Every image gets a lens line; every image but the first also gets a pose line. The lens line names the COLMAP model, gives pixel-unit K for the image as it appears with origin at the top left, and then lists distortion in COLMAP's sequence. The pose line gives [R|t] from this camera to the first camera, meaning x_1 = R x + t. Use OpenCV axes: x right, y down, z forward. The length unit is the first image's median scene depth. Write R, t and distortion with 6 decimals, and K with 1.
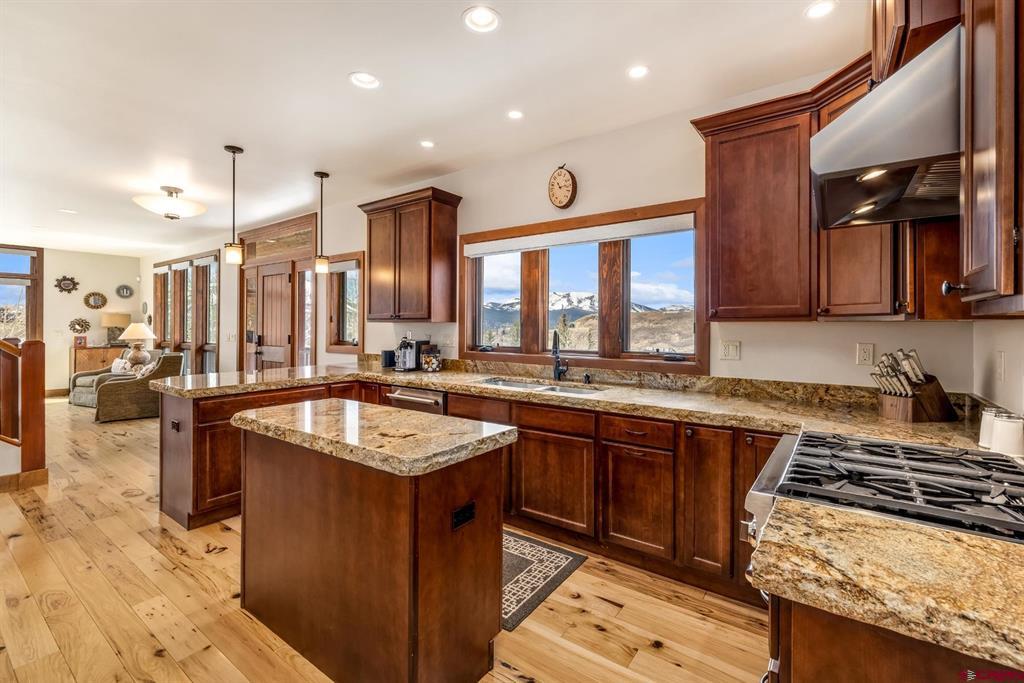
lens RADIAL K [[438.1, 0, 528.9], [0, 438.1, 326.3], [0, 0, 1]] dist [-0.000272, -0.000078]
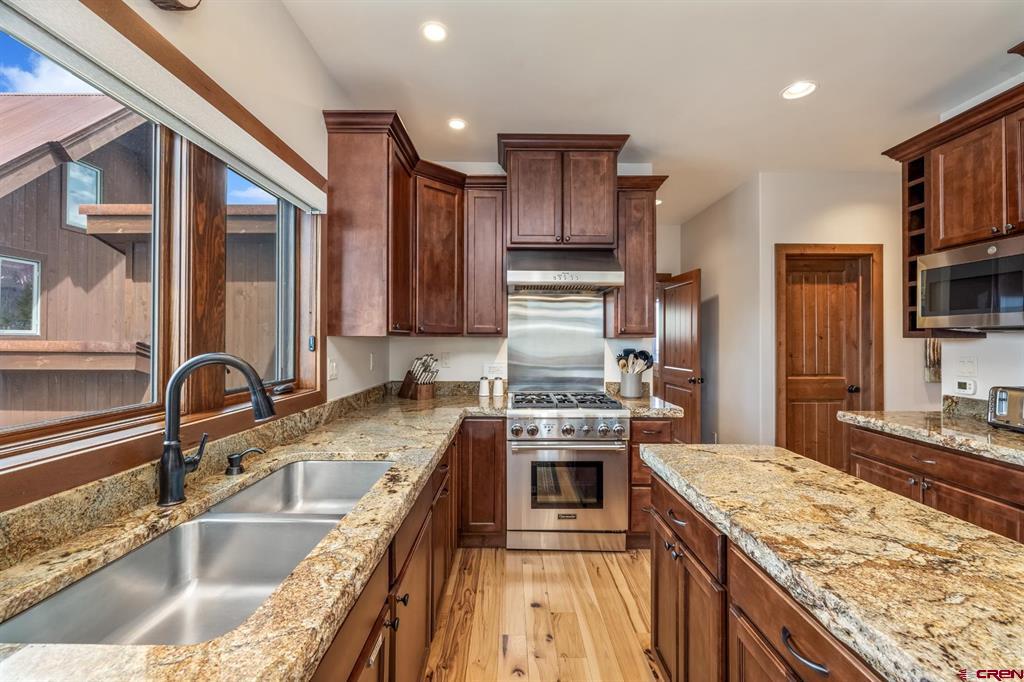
lens RADIAL K [[430.7, 0, 508.5], [0, 430.7, 336.7], [0, 0, 1]] dist [-0.001438, -0.000444]
pose [[-0.567182, -0.000111, 0.823593, -0.413362], [-0.006681, 0.999968, -0.004466, -0.006173], [-0.823566, -0.008035, -0.567164, 1.116714]]
